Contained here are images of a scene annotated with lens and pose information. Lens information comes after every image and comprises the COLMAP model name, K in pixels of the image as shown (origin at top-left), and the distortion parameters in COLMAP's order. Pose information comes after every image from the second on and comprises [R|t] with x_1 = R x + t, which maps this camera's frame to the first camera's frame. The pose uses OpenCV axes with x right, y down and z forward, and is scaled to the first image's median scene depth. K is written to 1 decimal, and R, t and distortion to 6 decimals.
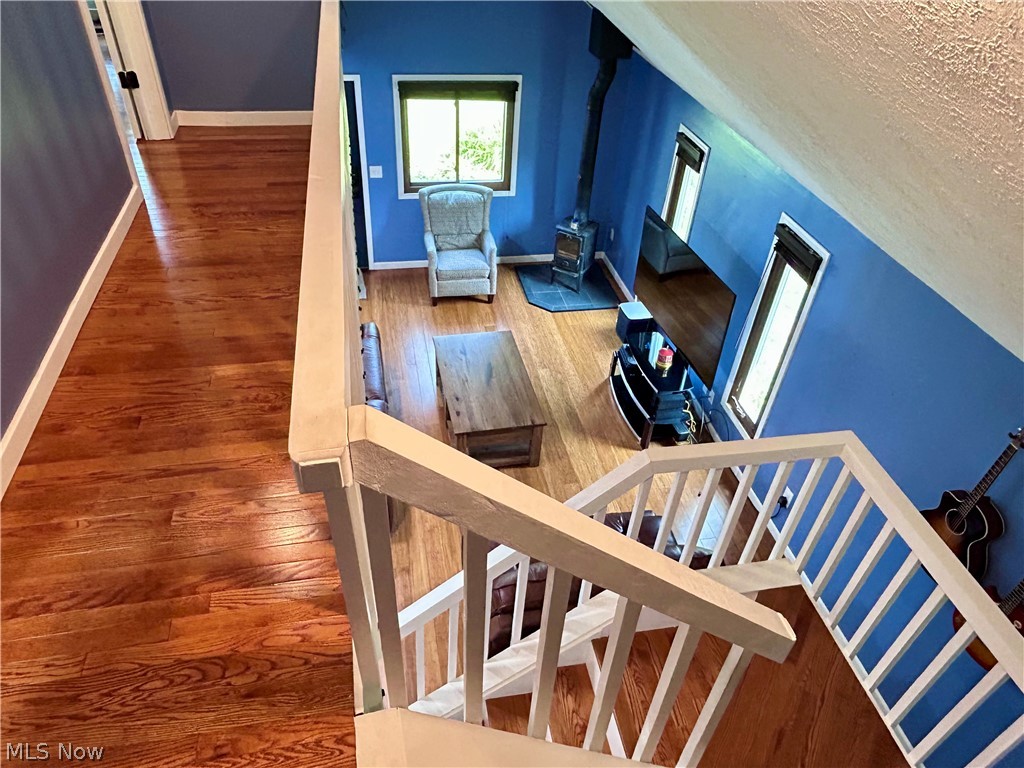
lens RADIAL K [[698.2, 0, 517.3], [0, 698.2, 389.3], [0, 0, 1]] dist [0.025199, -0.015624]
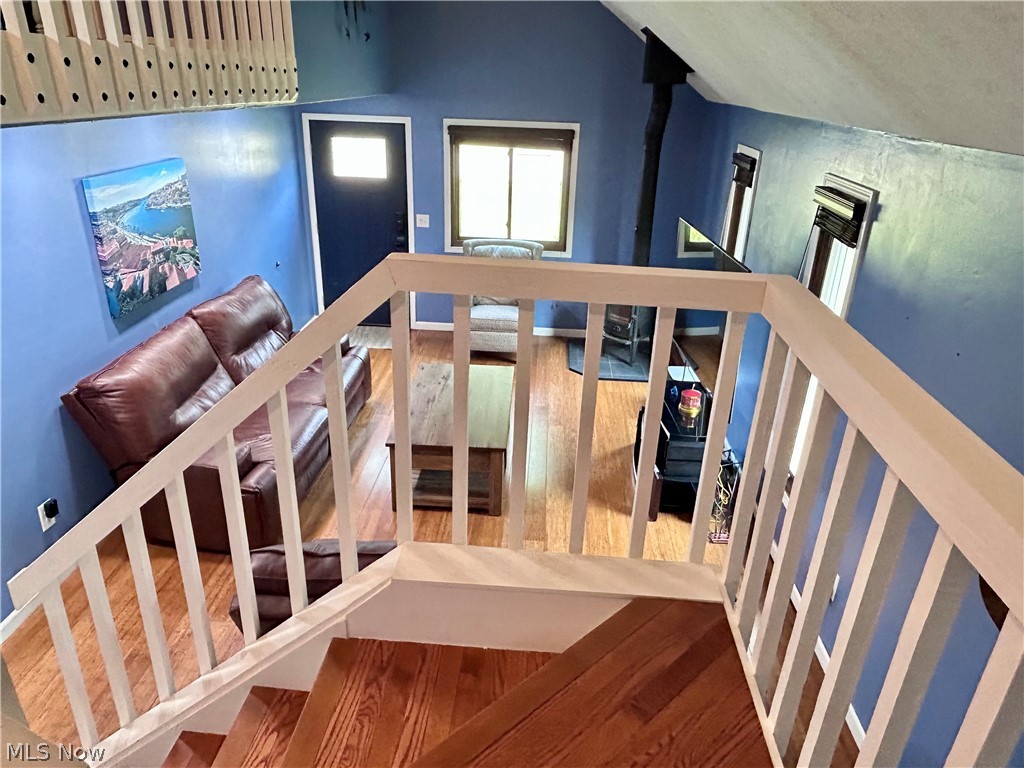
lens RADIAL K [[698.2, 0, 508.7], [0, 698.2, 380.0], [0, 0, 1]] dist [0.025199, -0.015624]
pose [[0.963249, 0.078840, -0.256778, 0.174086], [-0.148564, 0.952801, -0.264763, 0.132444], [0.223784, 0.293181, 0.929497, 0.203371]]
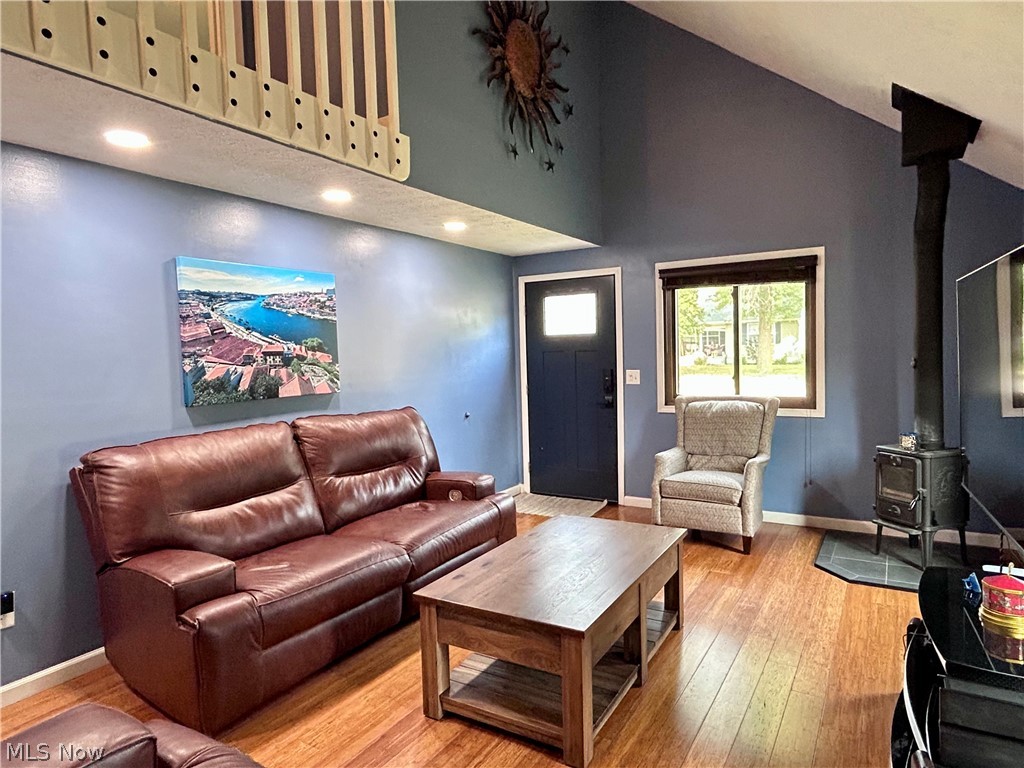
lens RADIAL K [[616.6, 0, 511.3], [0, 616.6, 386.0], [0, 0, 1]] dist [-0.007867, 0.004029]
pose [[0.722080, -0.037840, -0.690774, 0.201776], [-0.382803, 0.809857, -0.444515, 0.081538], [0.576248, 0.585406, 0.570296, 0.504525]]
